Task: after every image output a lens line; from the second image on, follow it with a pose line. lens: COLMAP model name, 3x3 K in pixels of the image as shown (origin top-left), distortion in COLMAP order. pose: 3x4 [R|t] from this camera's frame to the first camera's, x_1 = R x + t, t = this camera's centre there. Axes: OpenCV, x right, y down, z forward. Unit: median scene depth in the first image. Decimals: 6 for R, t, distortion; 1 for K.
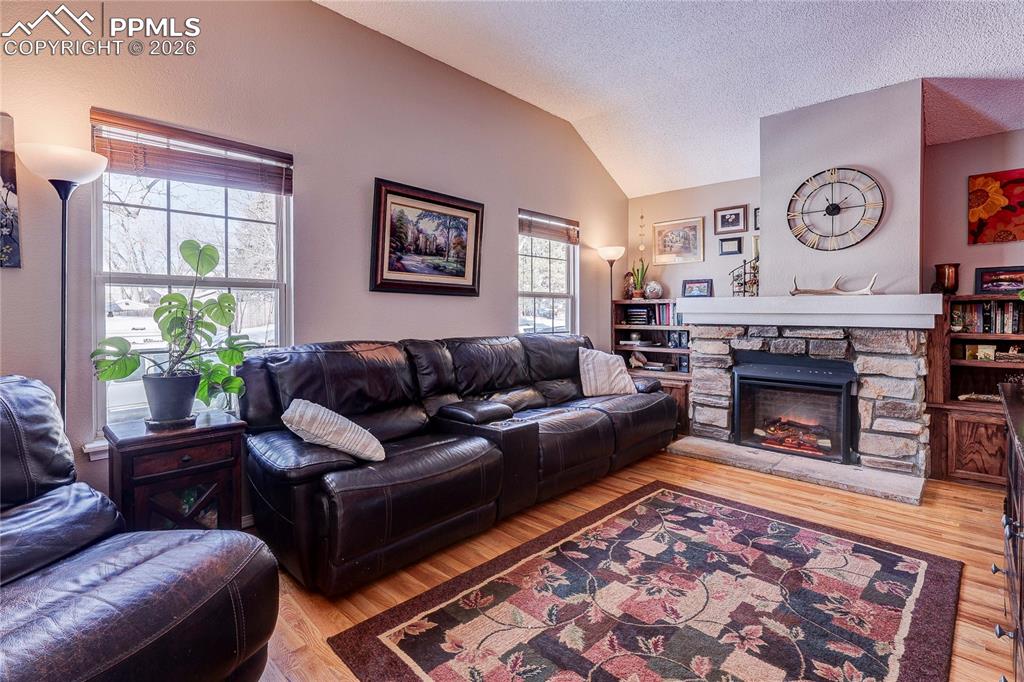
lens RADIAL K [[482.1, 0, 514.2], [0, 482.1, 327.5], [0, 0, 1]] dist [-0.003019, -0.000236]
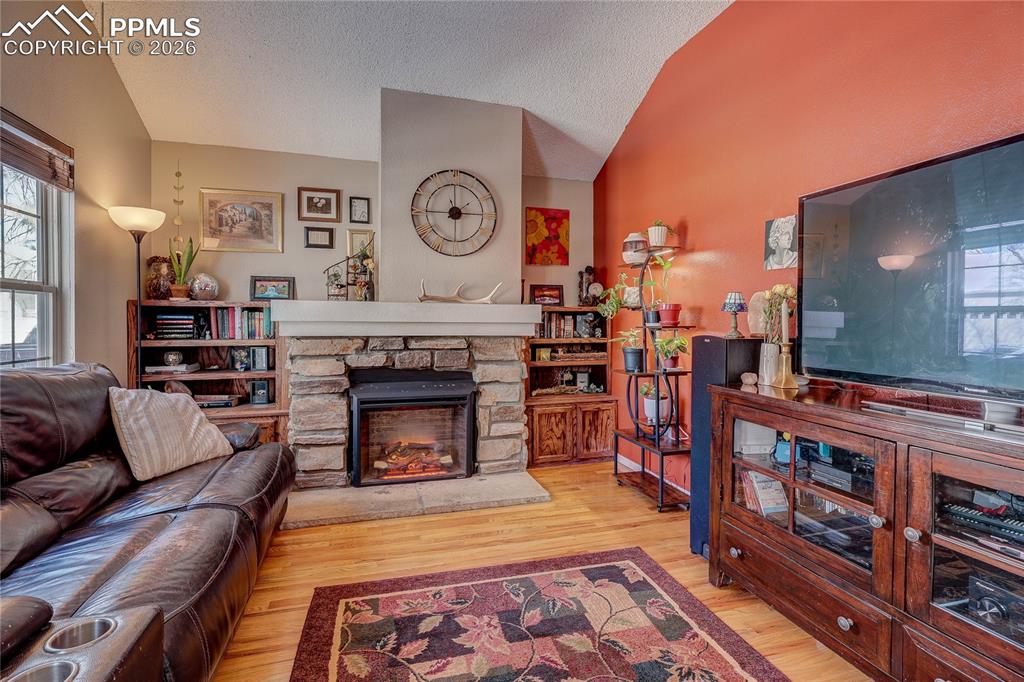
lens RADIAL K [[482.1, 0, 514.2], [0, 482.1, 327.5], [0, 0, 1]] dist [-0.003019, -0.000236]
pose [[0.503011, -0.009988, 0.864222, -0.104719], [0.024109, 0.999706, -0.002479, -0.013577], [-0.863943, 0.022082, 0.503104, 0.423491]]
